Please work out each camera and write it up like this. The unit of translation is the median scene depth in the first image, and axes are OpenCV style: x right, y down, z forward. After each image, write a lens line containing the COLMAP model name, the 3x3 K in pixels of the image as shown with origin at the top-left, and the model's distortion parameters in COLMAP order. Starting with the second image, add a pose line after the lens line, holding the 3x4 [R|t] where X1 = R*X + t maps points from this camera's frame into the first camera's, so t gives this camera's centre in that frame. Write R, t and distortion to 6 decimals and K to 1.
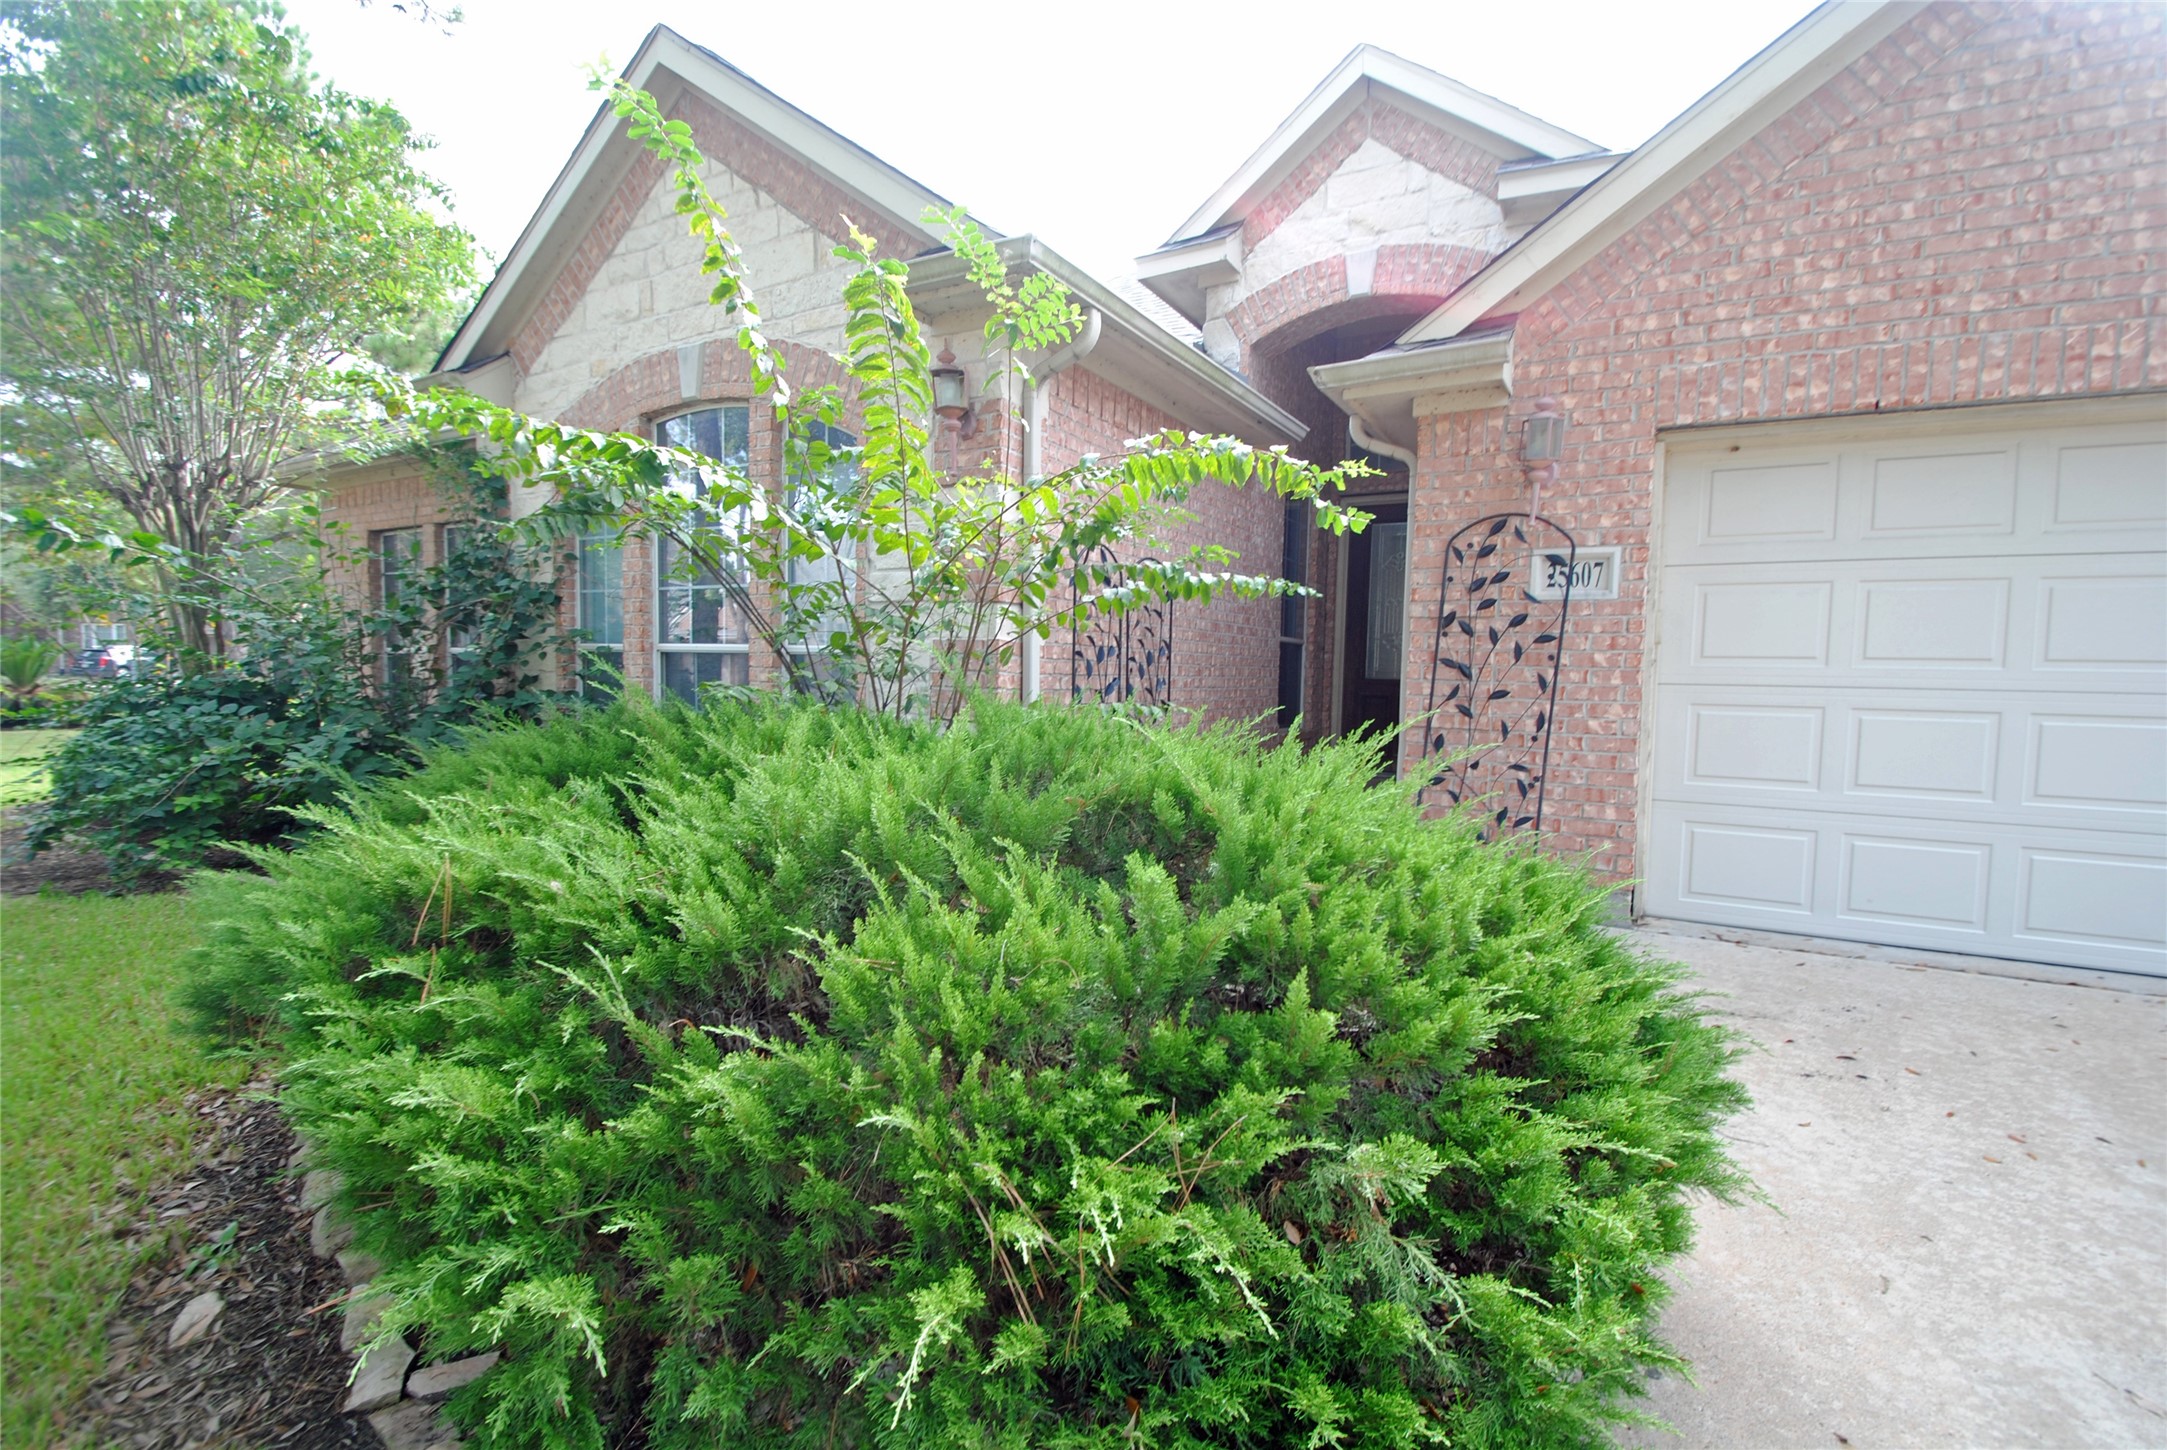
lens RADIAL K [[950.0, 0, 1113.5], [0, 950.0, 740.2], [0, 0, 1]] dist [0.014779, -0.015992]
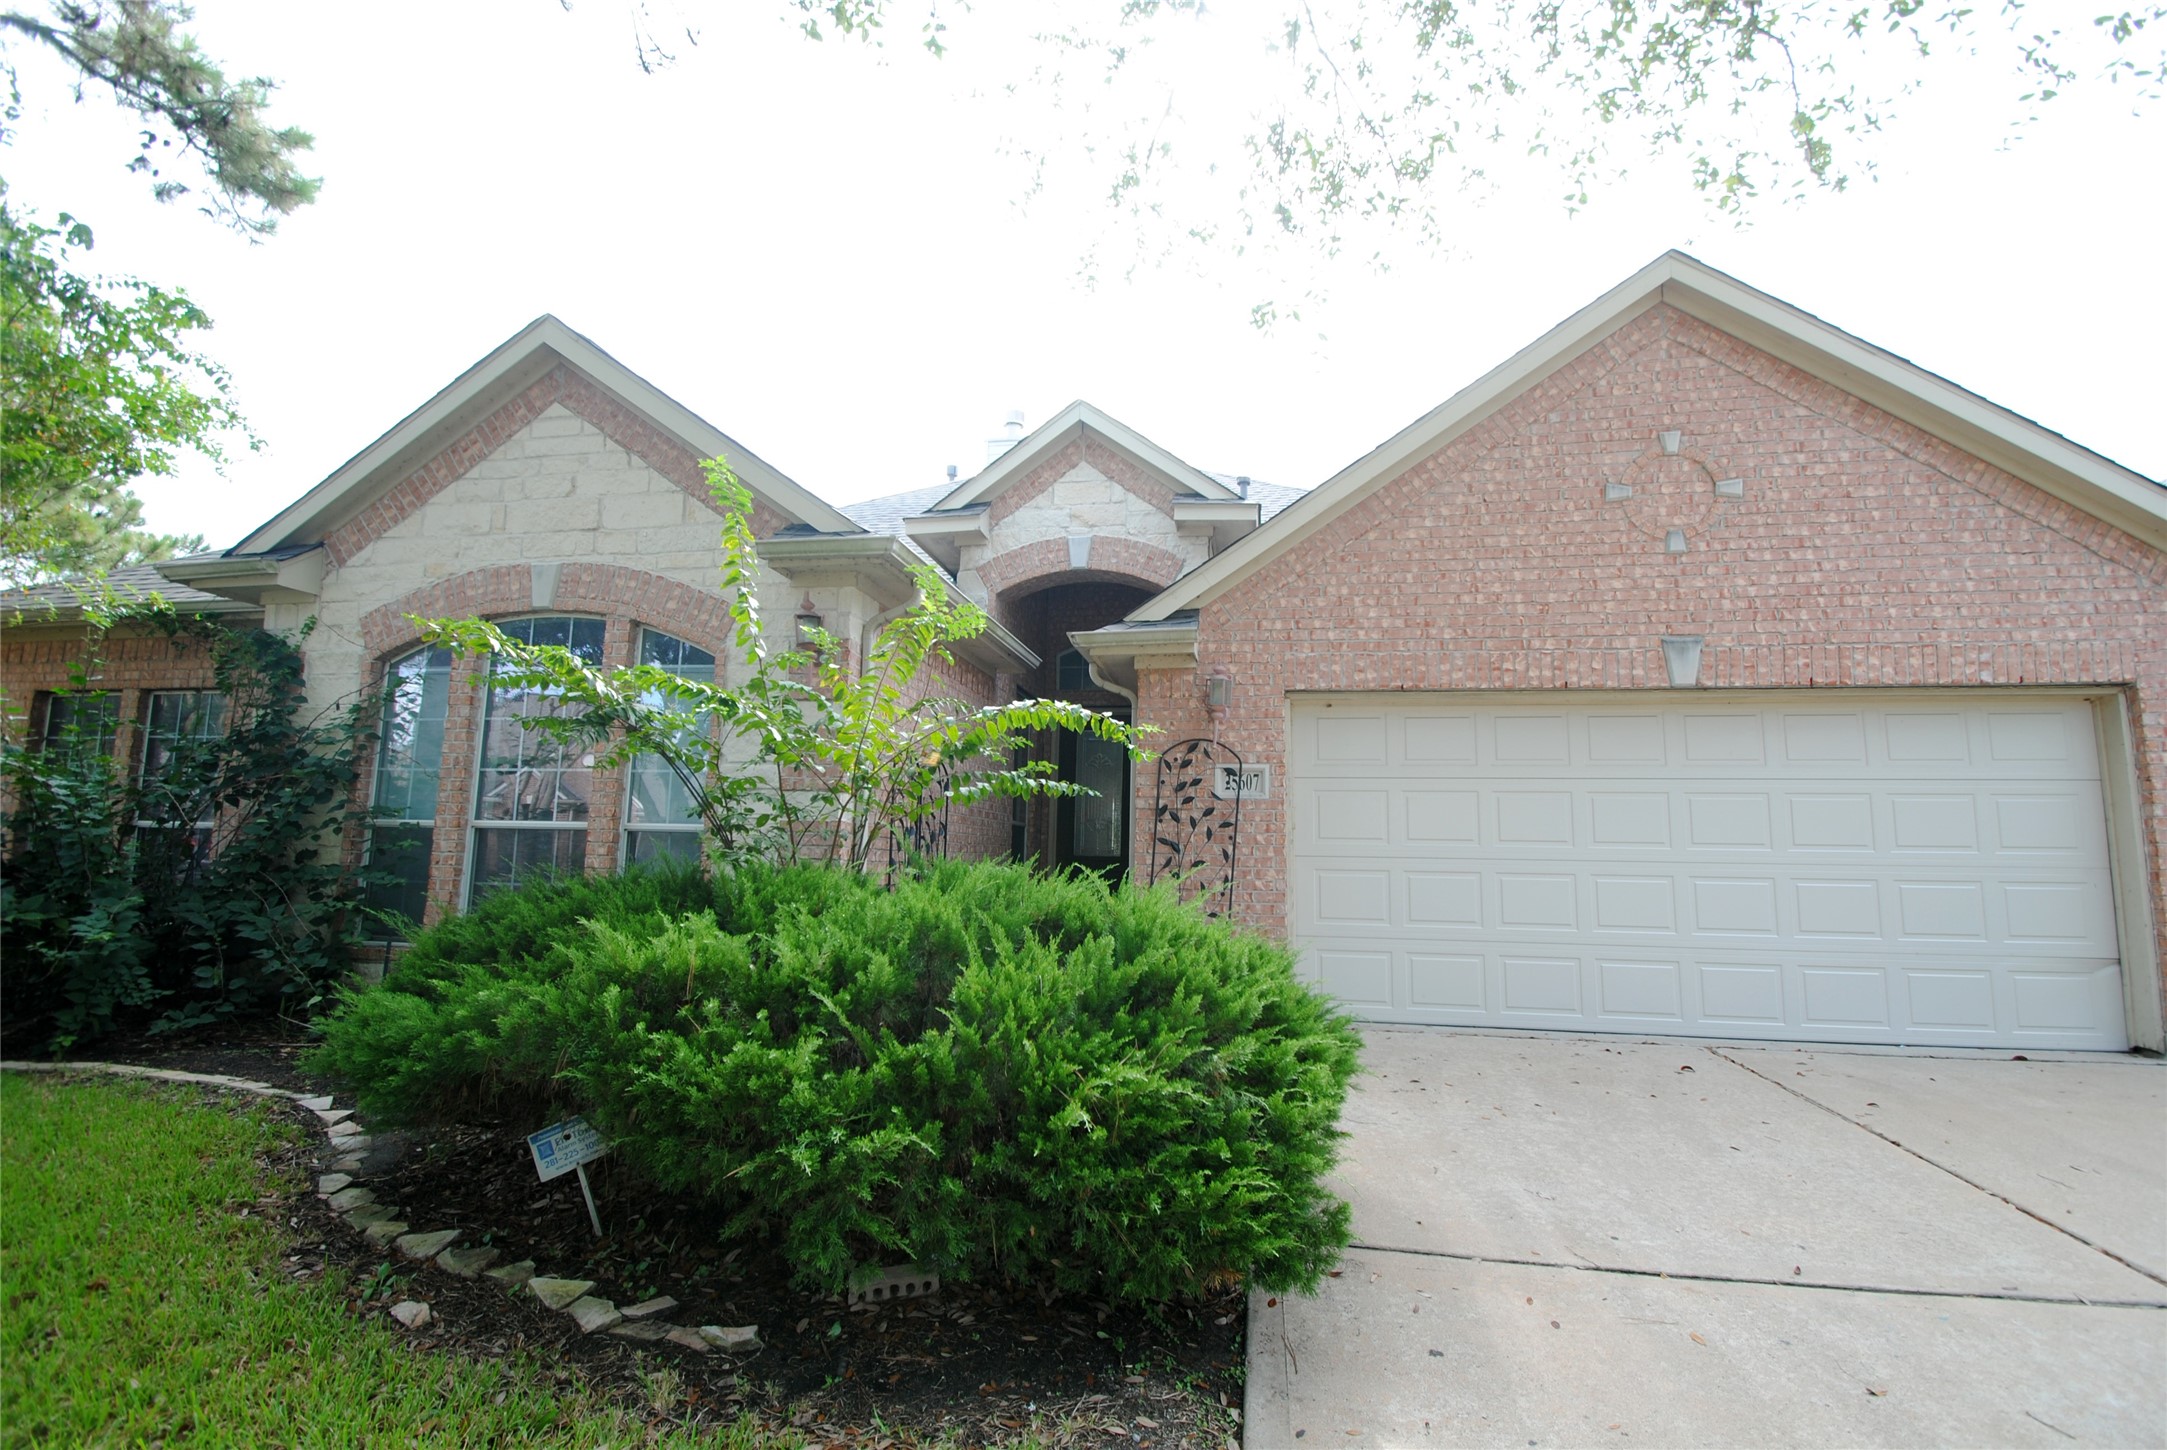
lens RADIAL K [[950.0, 0, 1113.5], [0, 950.0, 740.2], [0, 0, 1]] dist [0.014779, -0.015992]
pose [[0.938972, 0.041225, 0.341514, -0.209264], [0.024313, 0.982357, -0.185429, 0.031735], [-0.343133, 0.182415, 0.921403, -0.303277]]
